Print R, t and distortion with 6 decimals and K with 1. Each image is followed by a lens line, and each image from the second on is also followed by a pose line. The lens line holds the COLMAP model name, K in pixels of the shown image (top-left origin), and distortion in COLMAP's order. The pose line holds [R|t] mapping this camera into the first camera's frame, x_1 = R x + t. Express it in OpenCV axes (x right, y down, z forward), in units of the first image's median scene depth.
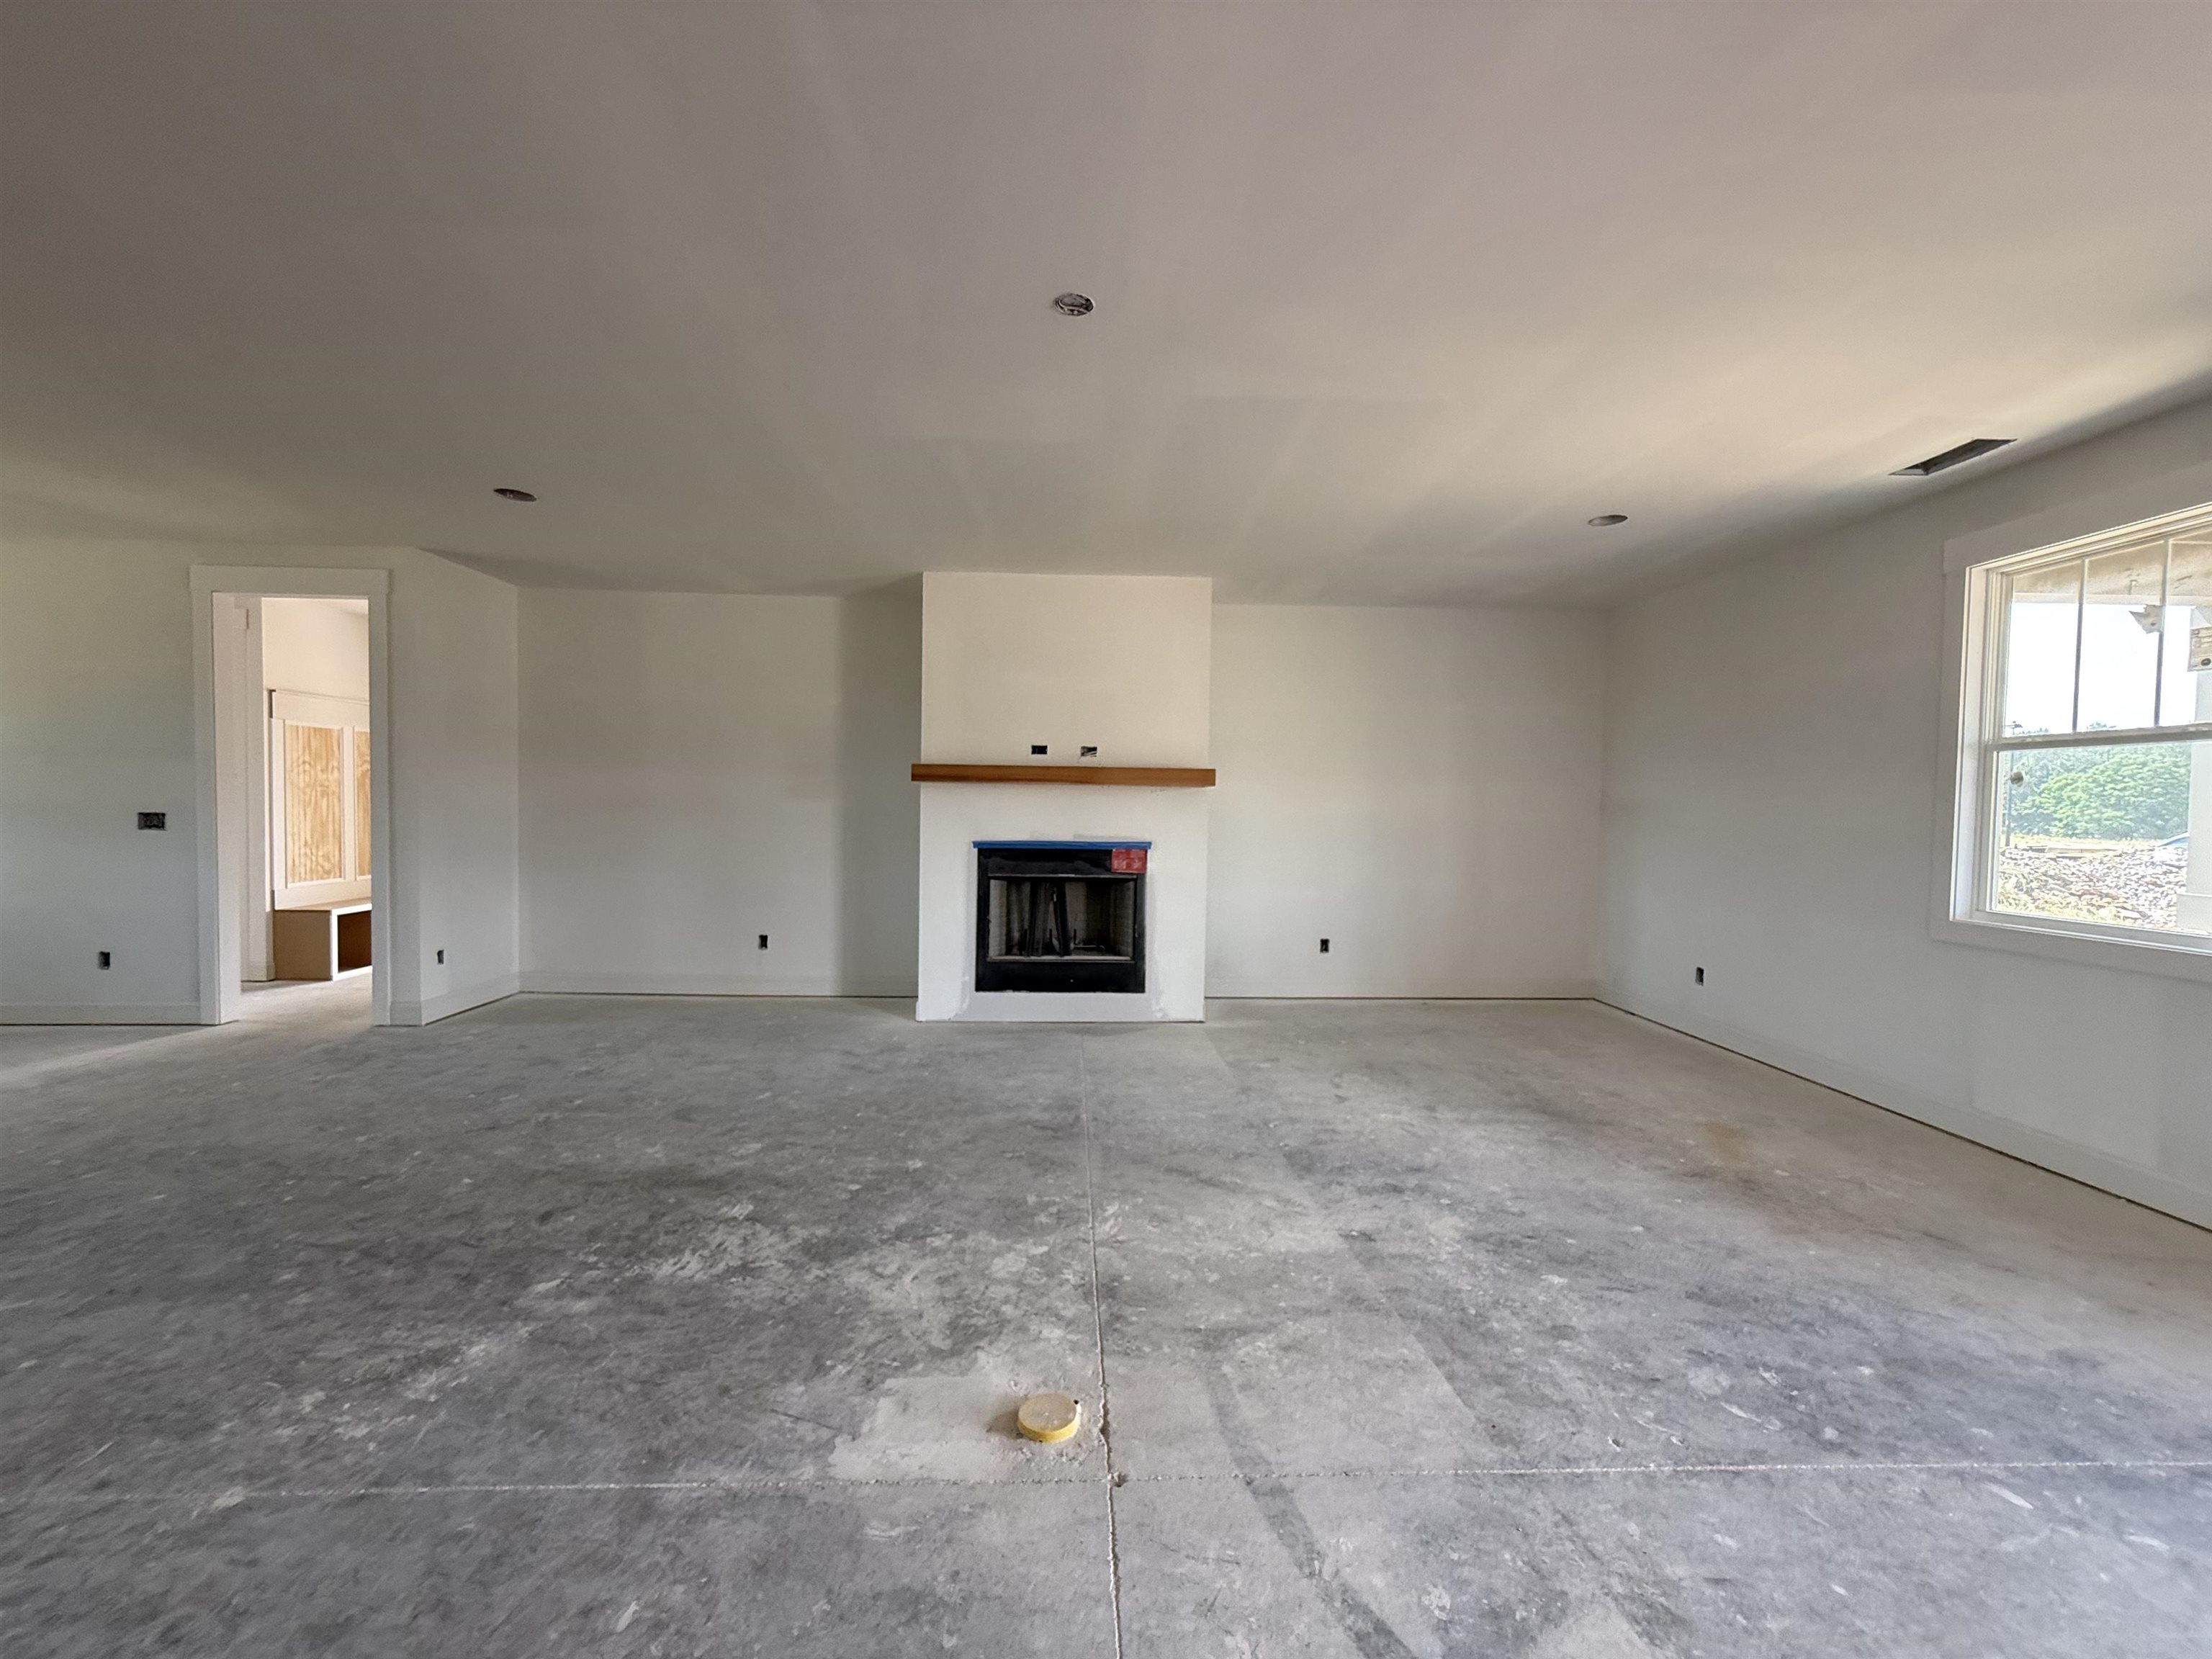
lens RADIAL K [[892.1, 0, 1106.3], [0, 892.1, 831.6], [0, 0, 1]] dist [-0.001104, 0.000275]
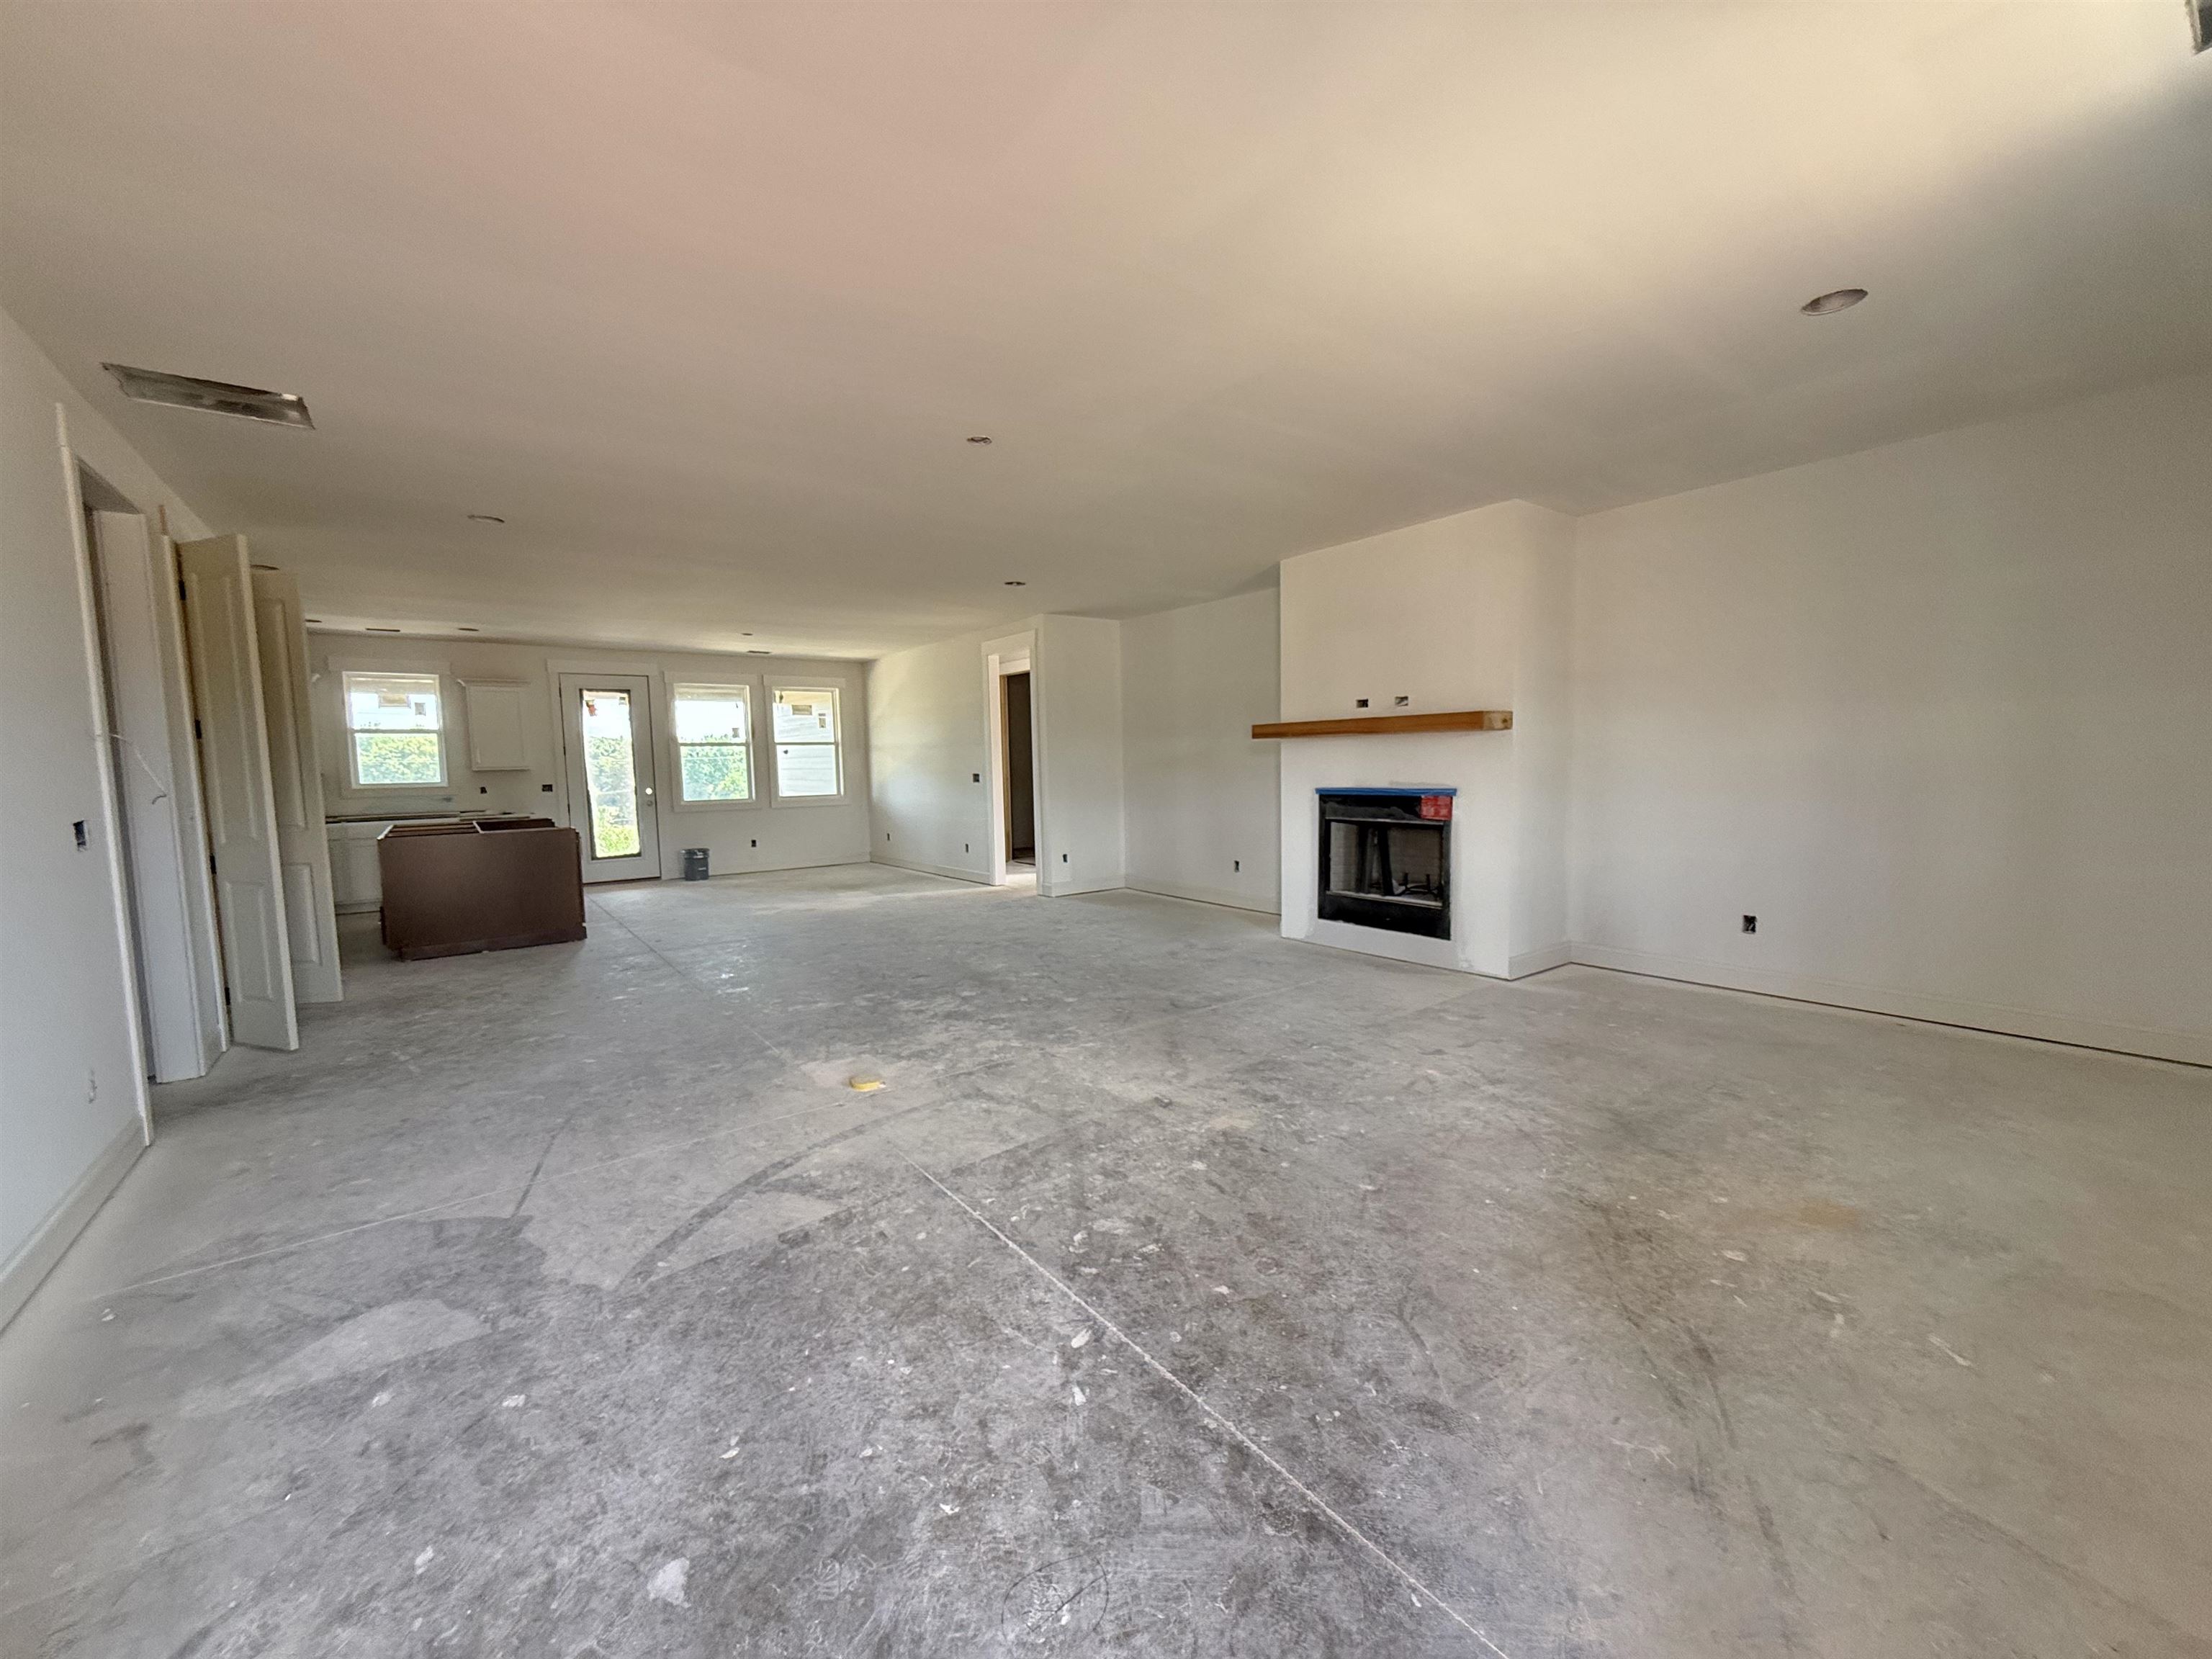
lens RADIAL K [[892.1, 0, 1108.8], [0, 892.1, 831.7], [0, 0, 1]] dist [-0.001104, 0.000275]
pose [[0.565699, 0.039345, -0.823673, 1.168197], [0.004996, 0.998679, 0.051136, 0.012191], [0.824597, -0.033043, 0.564755, 0.231775]]
